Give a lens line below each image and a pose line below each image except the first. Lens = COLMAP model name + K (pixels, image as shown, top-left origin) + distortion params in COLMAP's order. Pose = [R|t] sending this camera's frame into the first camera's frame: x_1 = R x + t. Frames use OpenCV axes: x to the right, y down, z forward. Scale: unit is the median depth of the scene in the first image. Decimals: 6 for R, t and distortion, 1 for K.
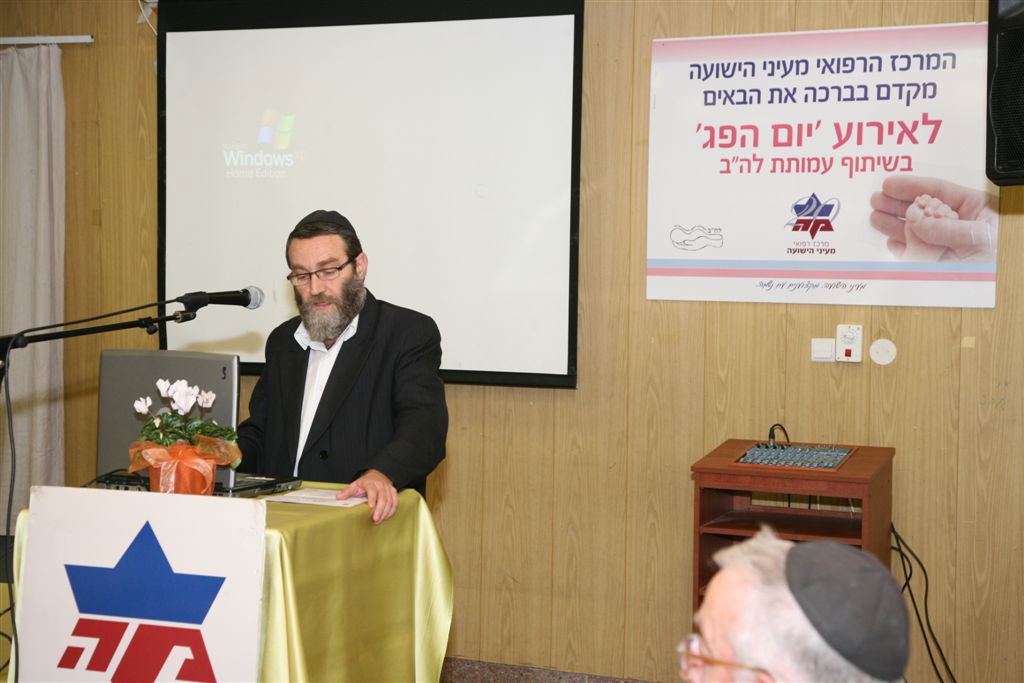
lens RADIAL K [[1583.2, 0, 512.2], [0, 1583.2, 350.1], [0, 0, 1]] dist [0.217432, 0.000000]
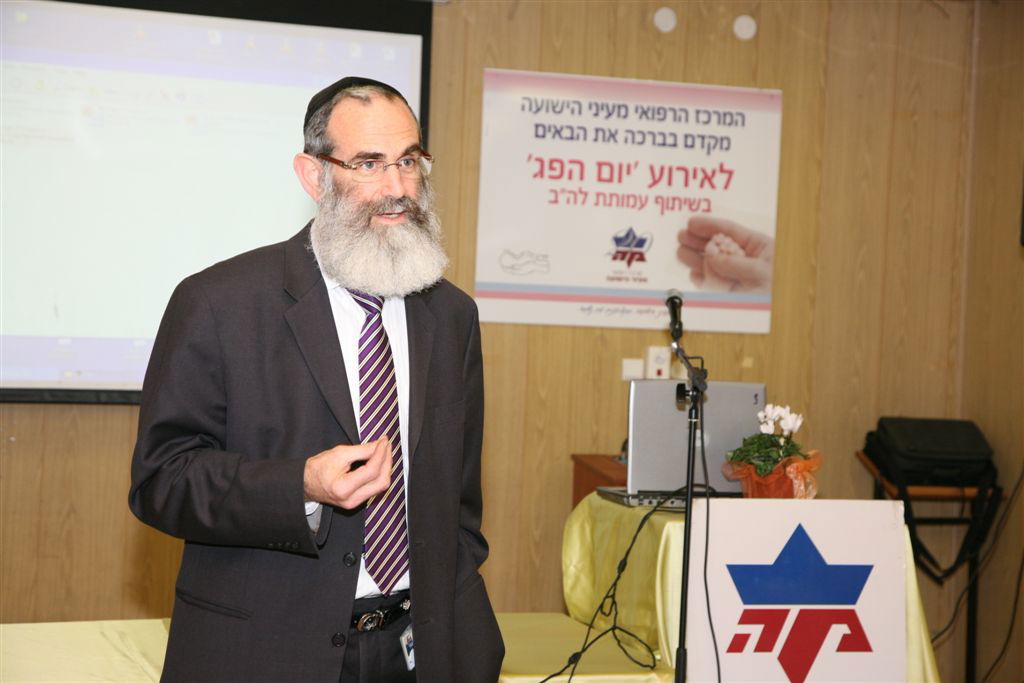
lens RADIAL K [[2085.8, 0, 512.3], [0, 2085.8, 335.9], [0, 0, 1]] dist [0.393235, 0.000000]
pose [[0.764523, 0.002072, 0.644593, -0.803610], [0.002811, 0.999975, -0.006548, -0.014396], [-0.644590, 0.006818, 0.764498, -0.042852]]
